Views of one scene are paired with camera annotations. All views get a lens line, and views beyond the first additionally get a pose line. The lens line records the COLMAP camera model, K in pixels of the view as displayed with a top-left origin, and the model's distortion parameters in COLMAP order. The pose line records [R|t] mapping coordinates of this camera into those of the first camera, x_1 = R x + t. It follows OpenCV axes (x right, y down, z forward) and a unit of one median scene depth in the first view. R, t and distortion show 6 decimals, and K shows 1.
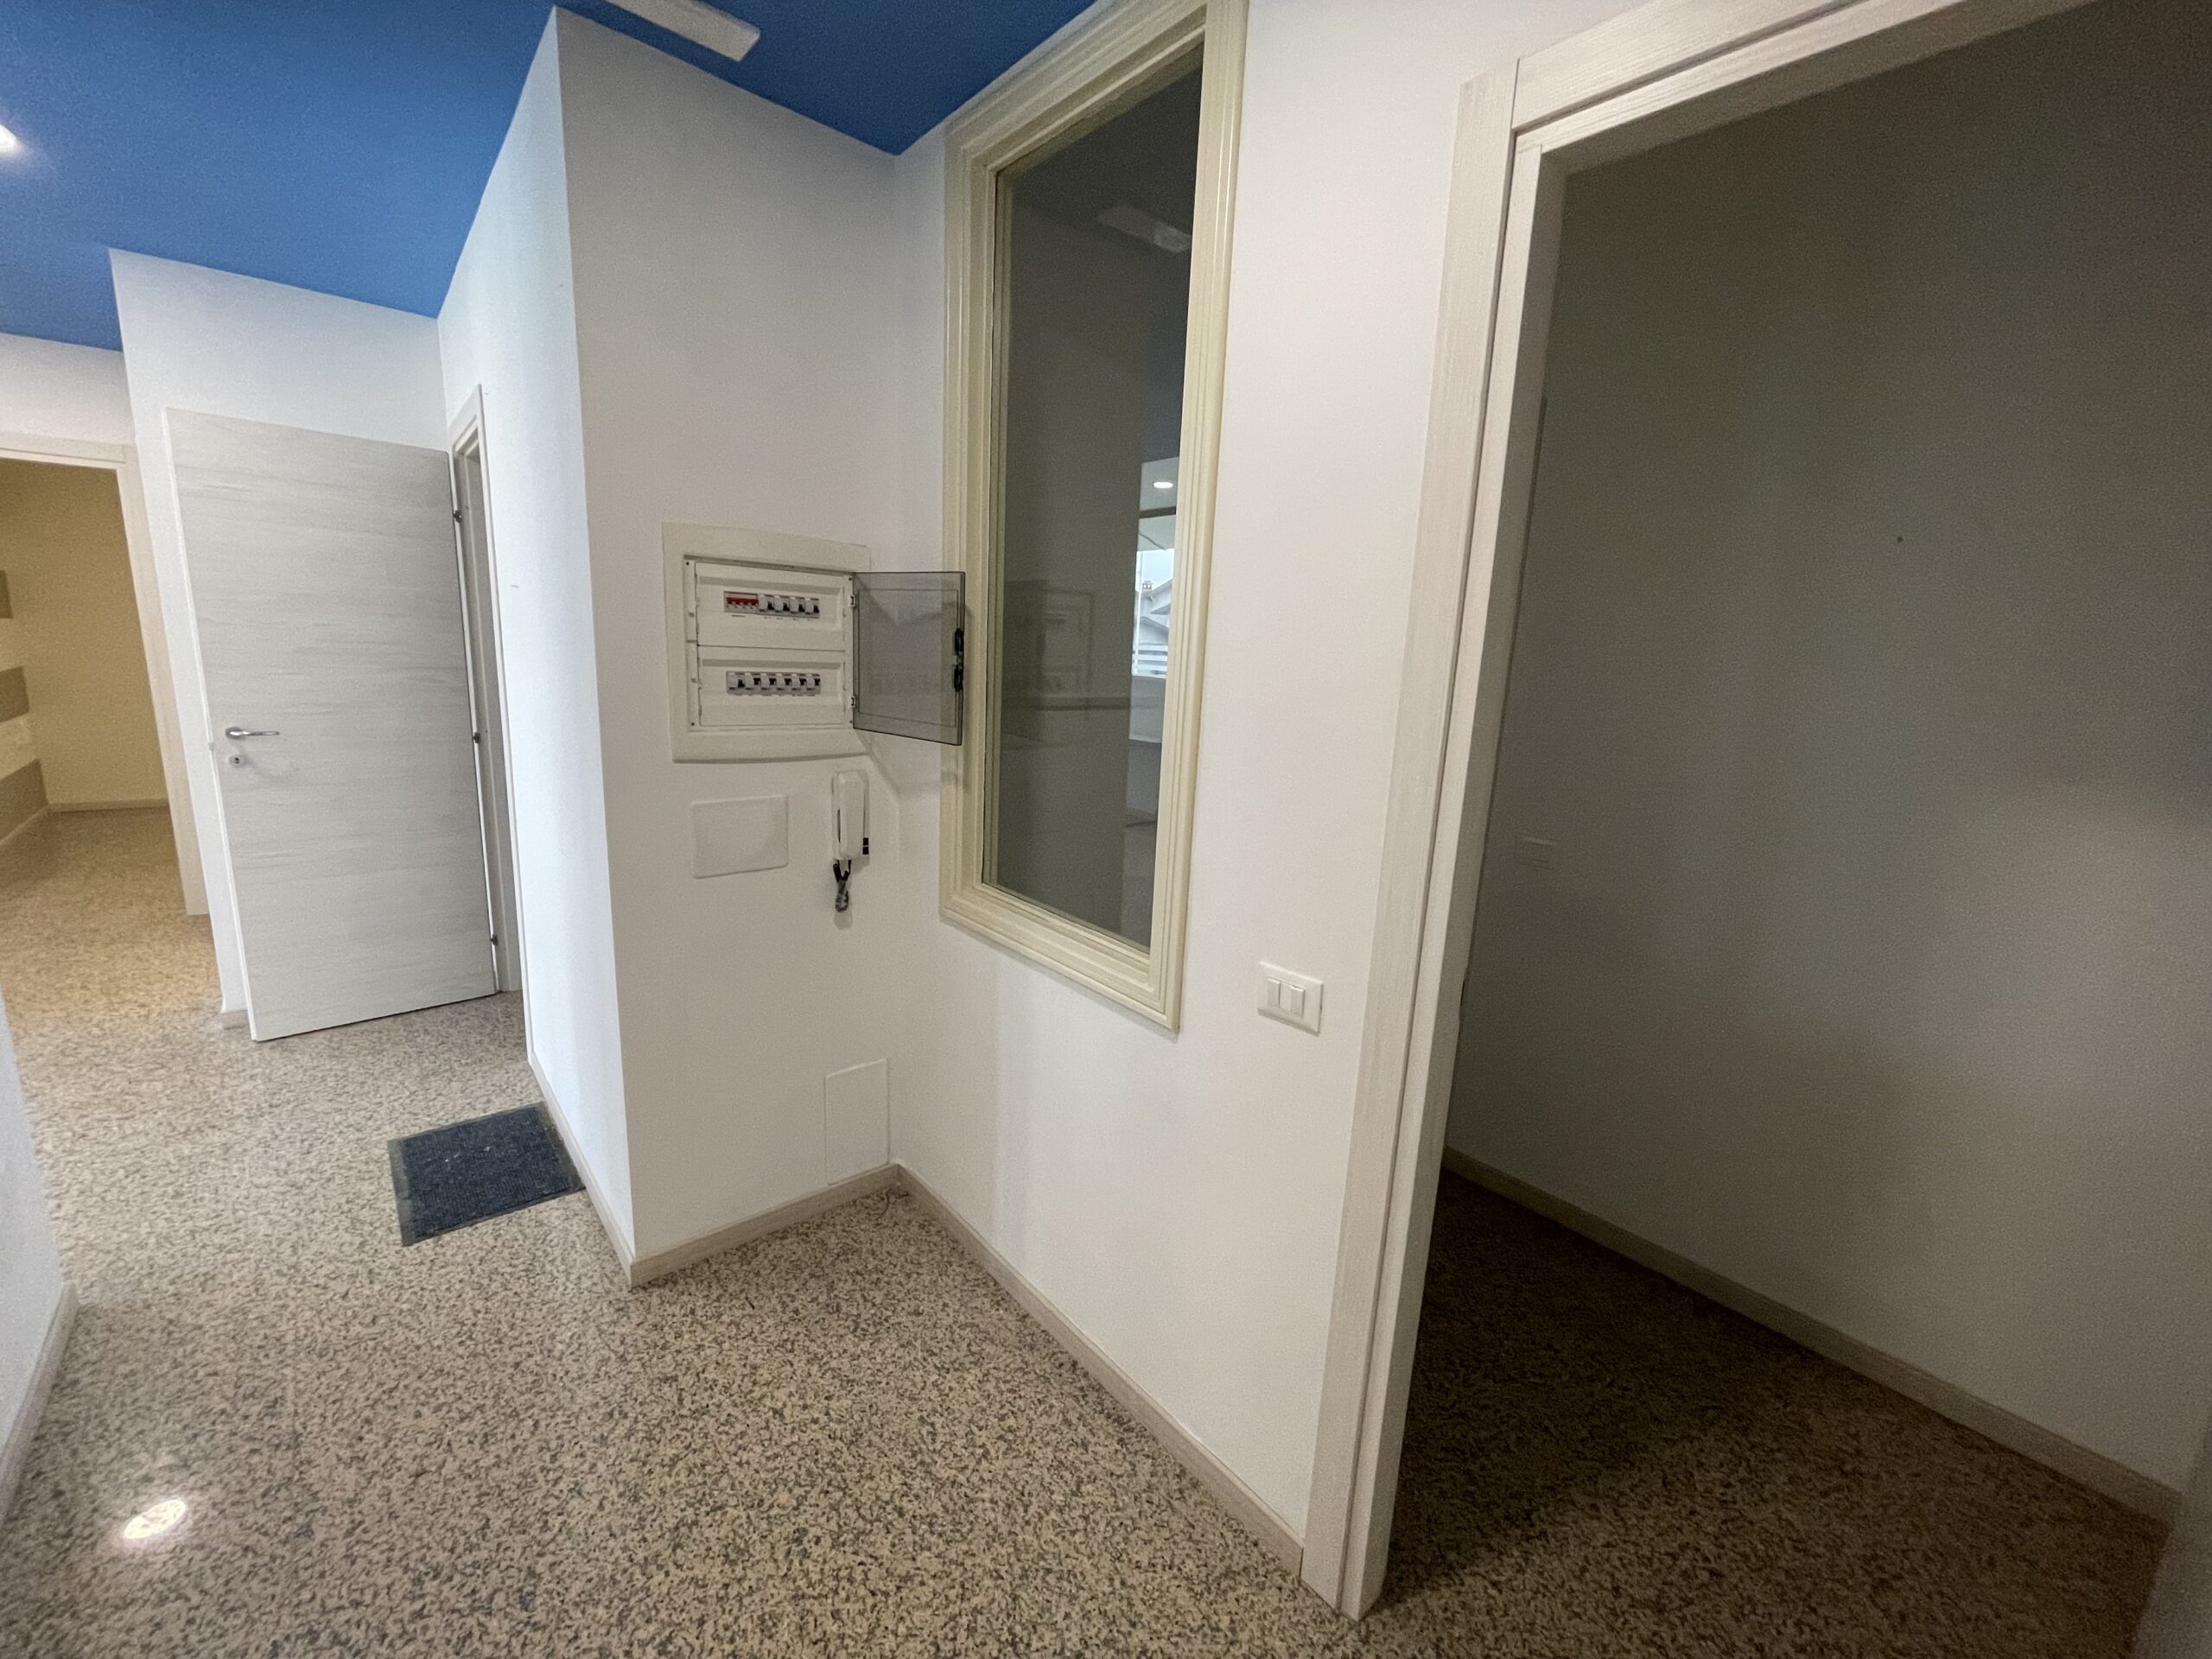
lens RADIAL K [[890.7, 0, 1105.8], [0, 890.7, 822.2], [0, 0, 1]] dist [0.002365, 0.000464]
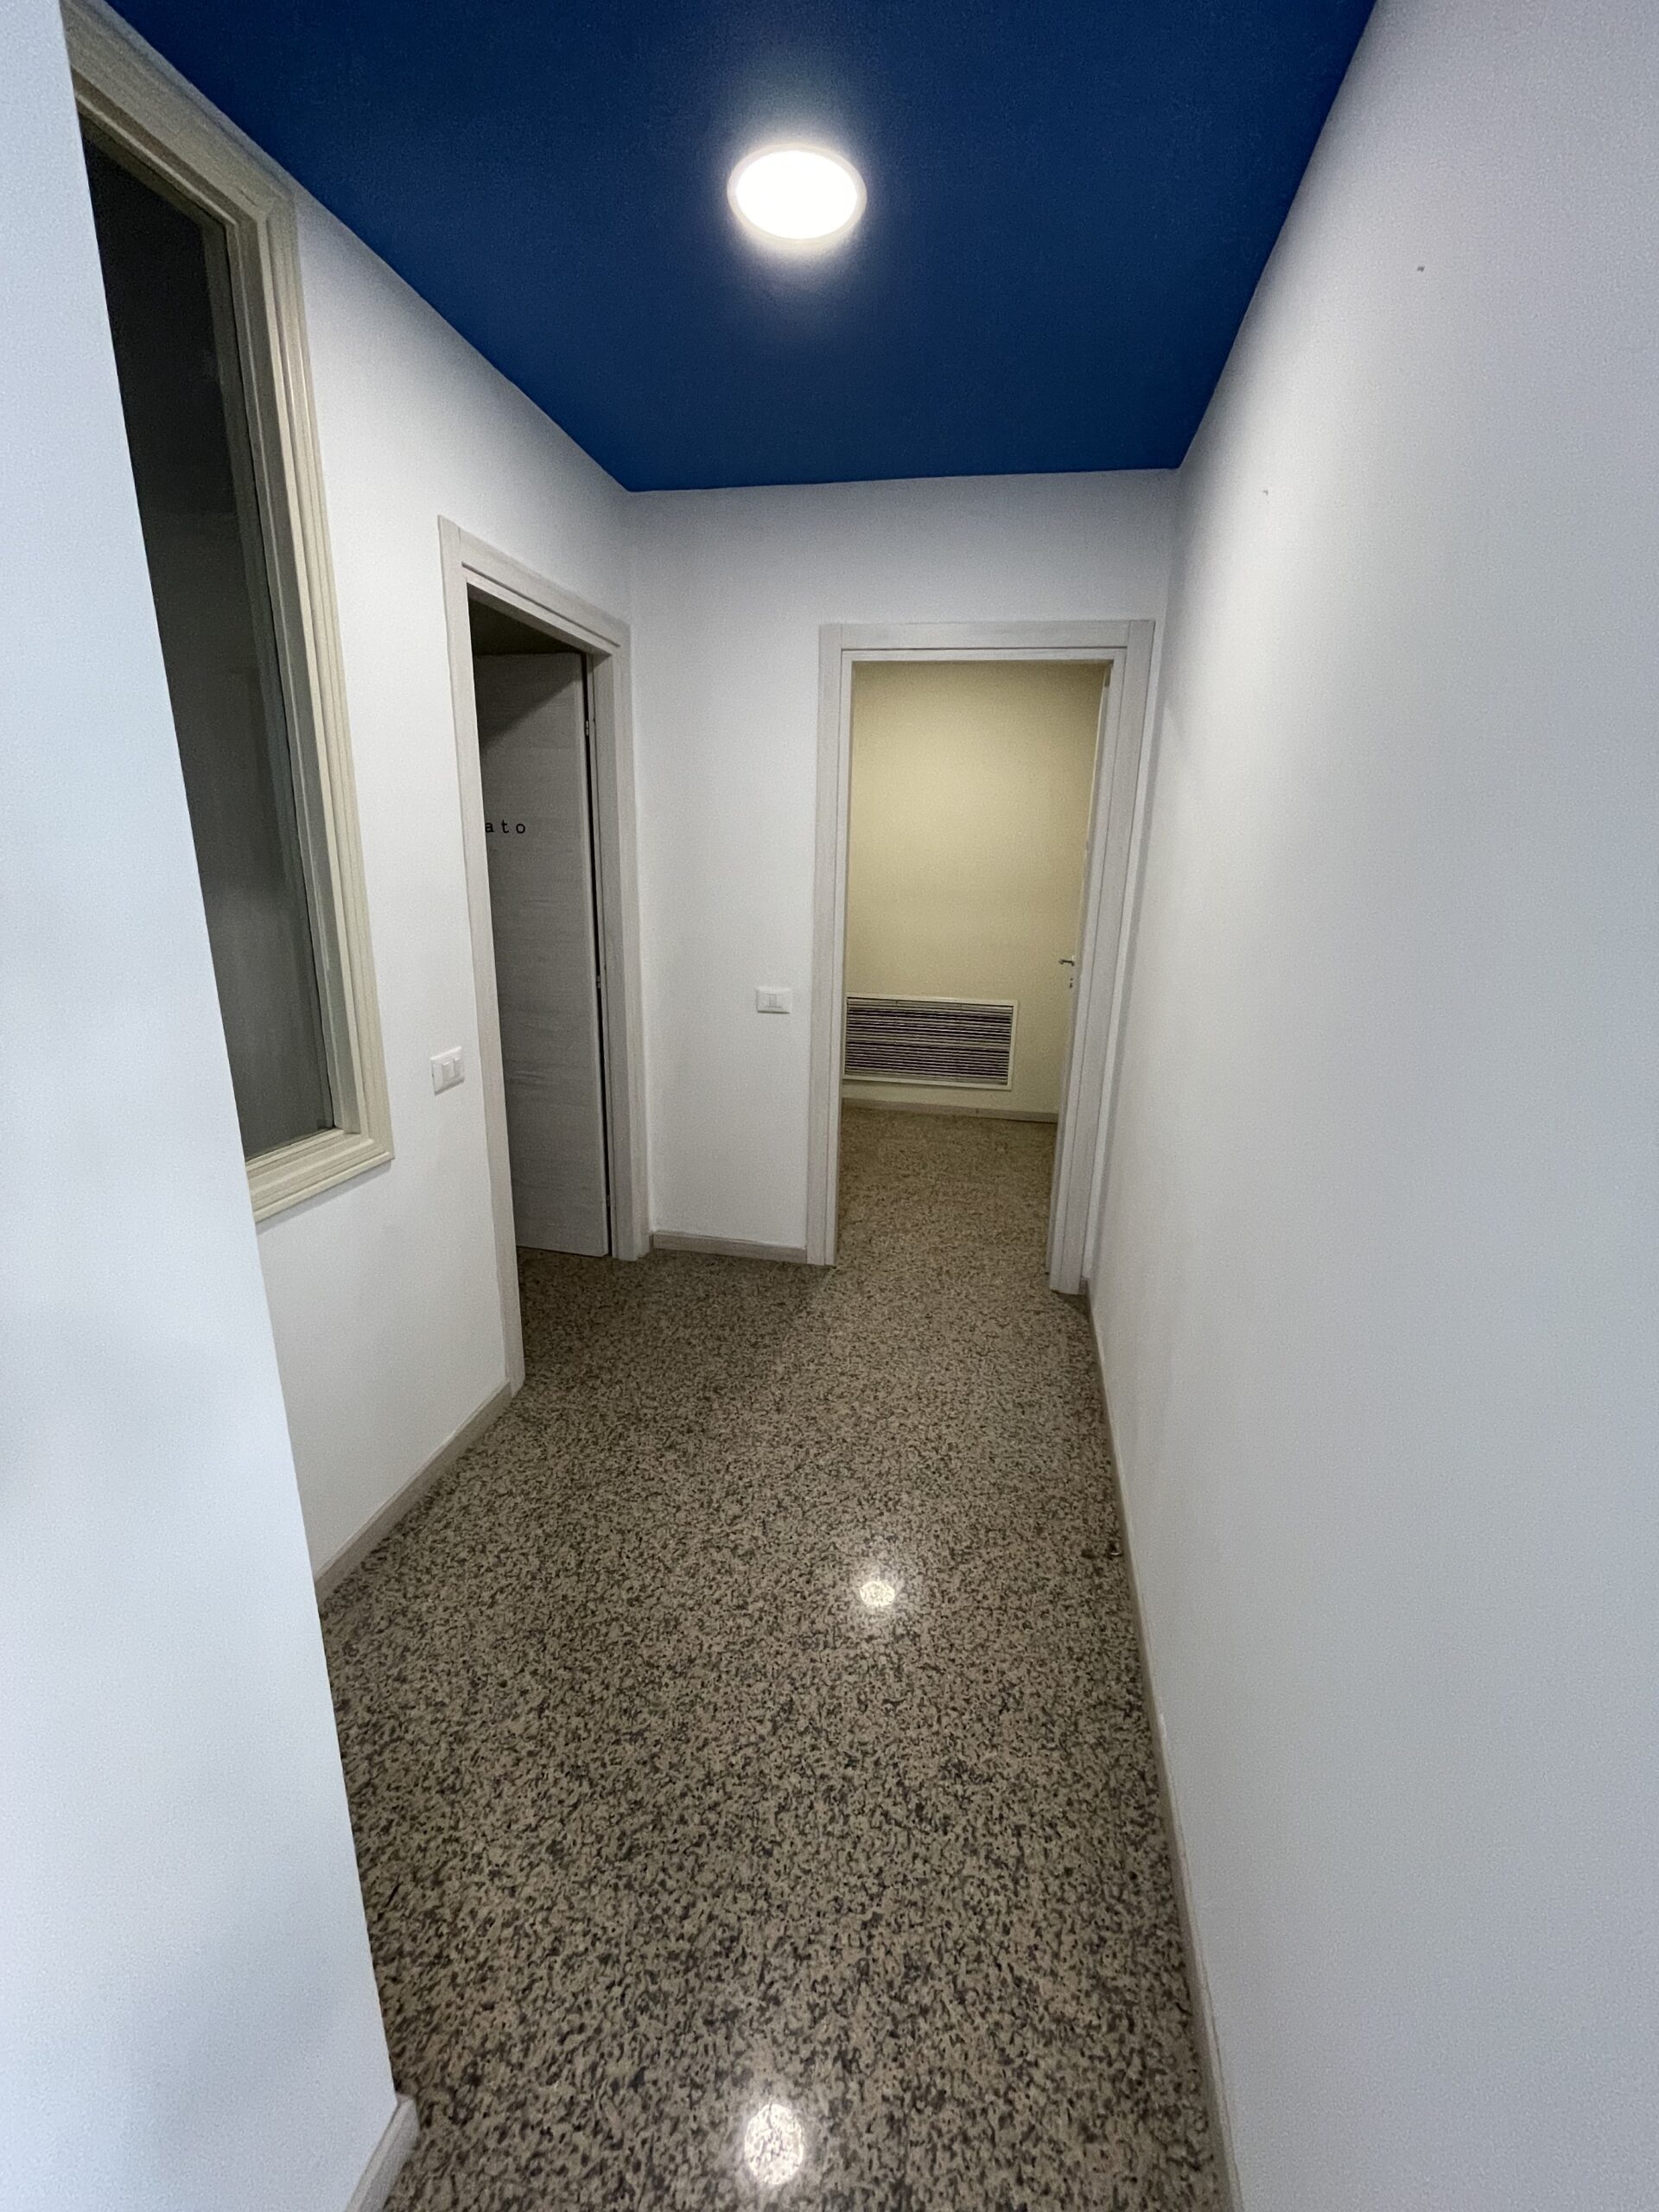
lens RADIAL K [[890.7, 0, 834.2], [0, 890.7, 1106.4], [0, 0, 1]] dist [0.002365, 0.000464]
pose [[-0.613367, -0.278532, 0.739054, -1.217217], [0.096946, 0.902123, 0.420448, -0.291642], [-0.783825, 0.329537, -0.526330, 1.199647]]
